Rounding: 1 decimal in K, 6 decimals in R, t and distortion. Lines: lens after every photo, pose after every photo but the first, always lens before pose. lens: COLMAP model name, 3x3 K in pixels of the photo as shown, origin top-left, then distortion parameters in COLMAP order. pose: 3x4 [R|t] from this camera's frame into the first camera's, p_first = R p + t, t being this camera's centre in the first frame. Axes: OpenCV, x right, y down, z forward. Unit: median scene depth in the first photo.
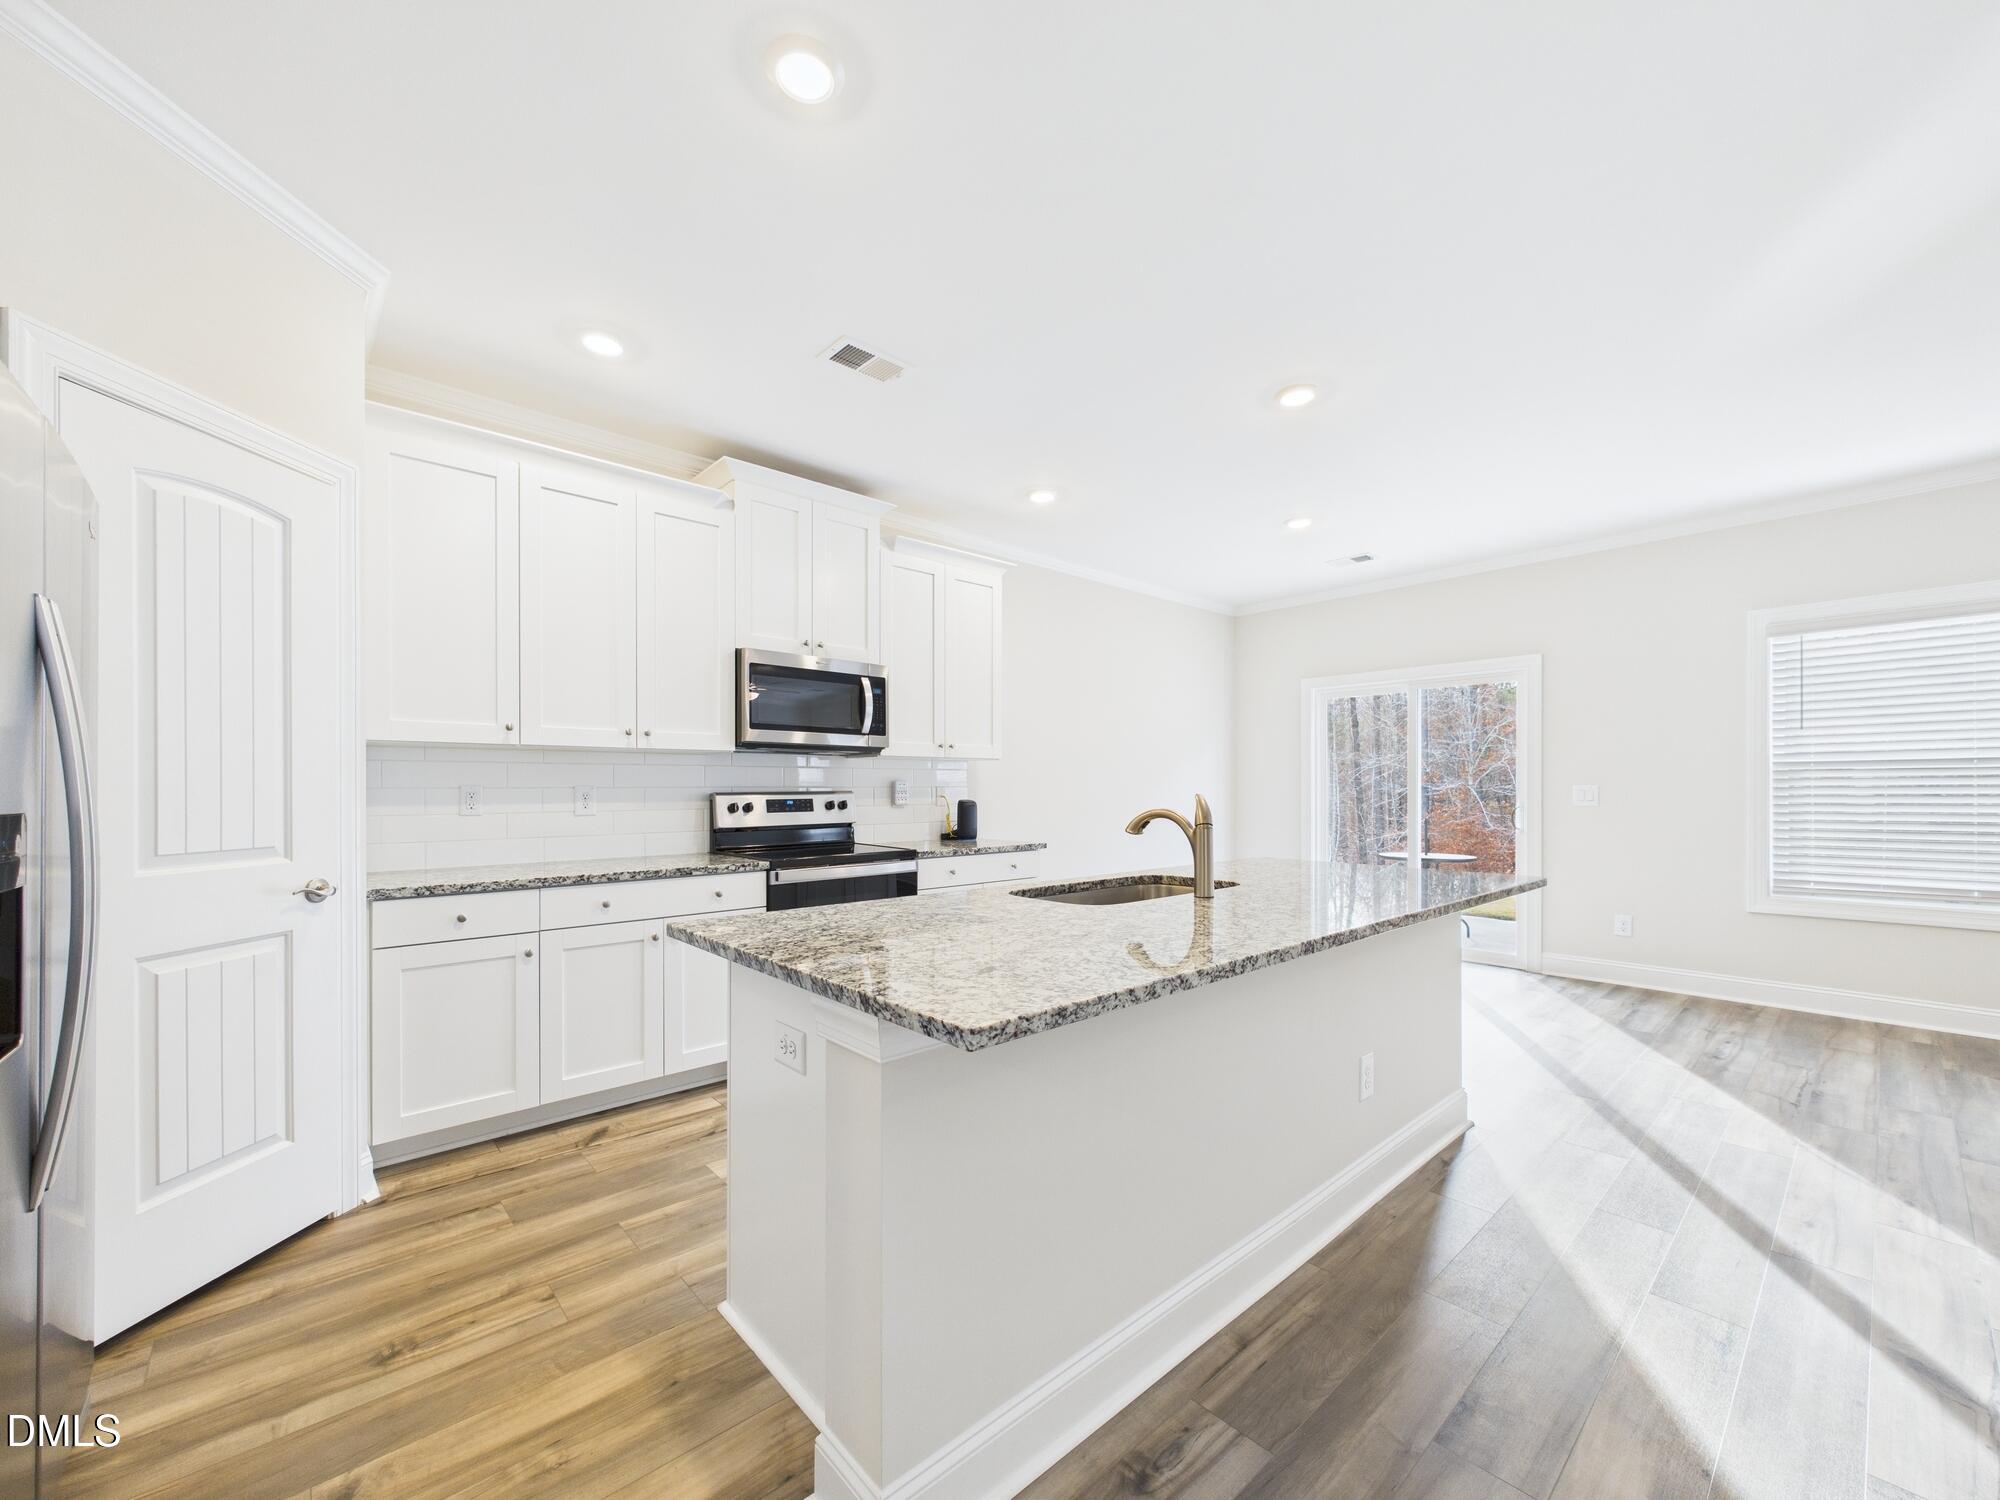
lens RADIAL K [[801.2, 0, 1004.2], [0, 801.2, 789.2], [0, 0, 1]] dist [0.001033, -0.000165]
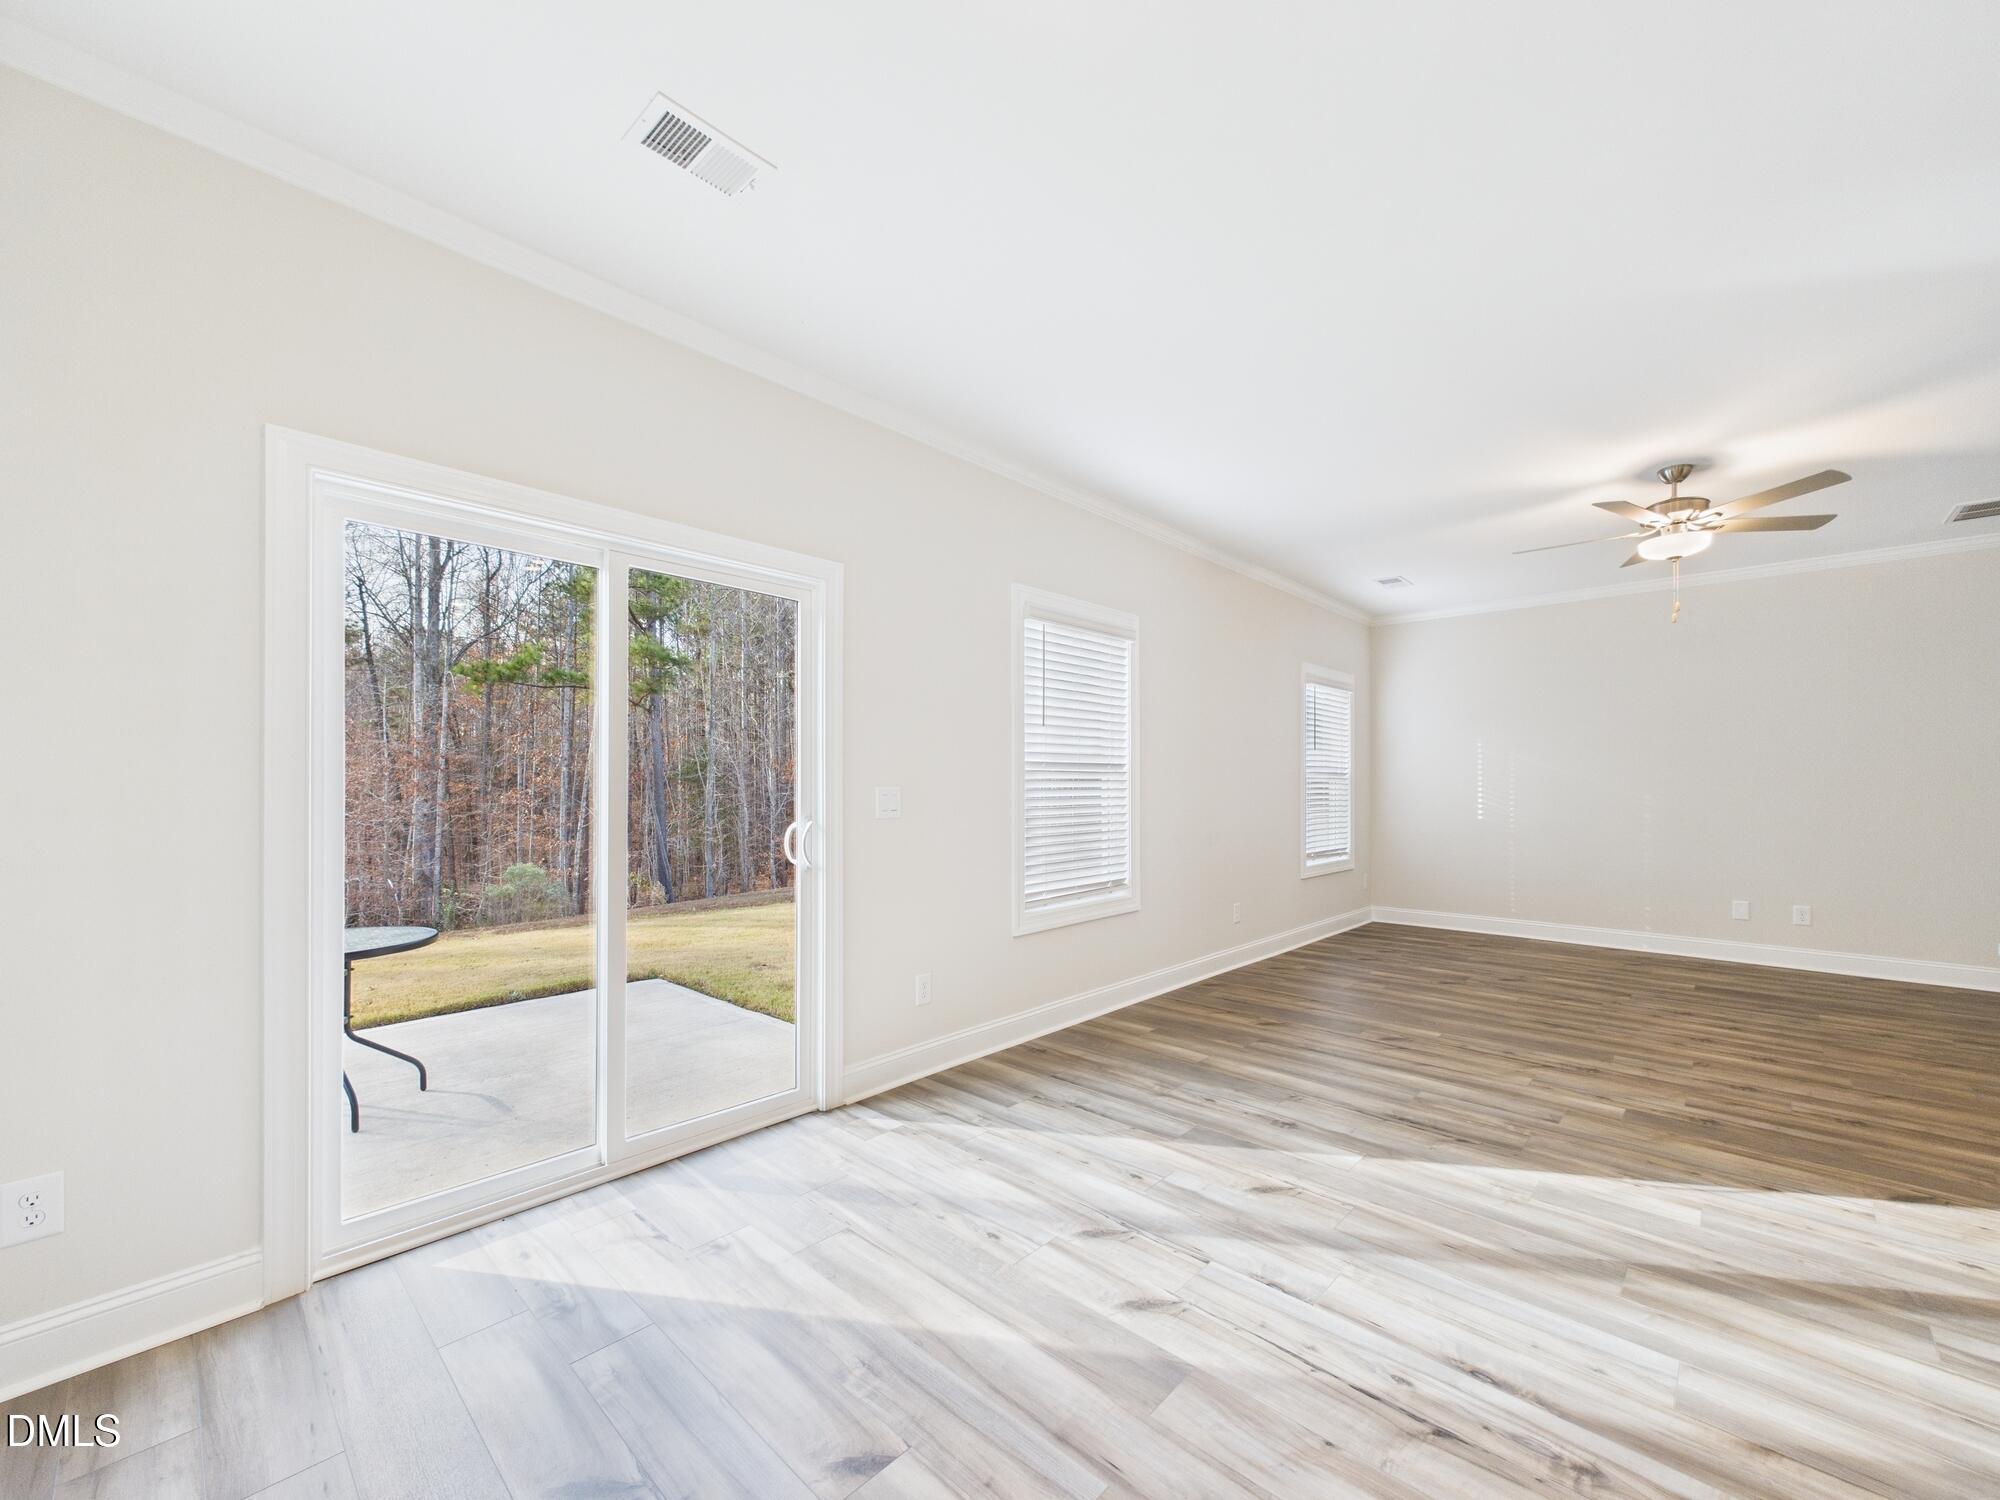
lens RADIAL K [[801.2, 0, 994.2], [0, 801.2, 785.4], [0, 0, 1]] dist [0.001033, -0.000165]
pose [[-0.074017, 0.004664, 0.997246, 0.095784], [0.002774, 0.999986, -0.004471, -0.003219], [-0.997253, 0.002436, -0.074029, 1.229638]]
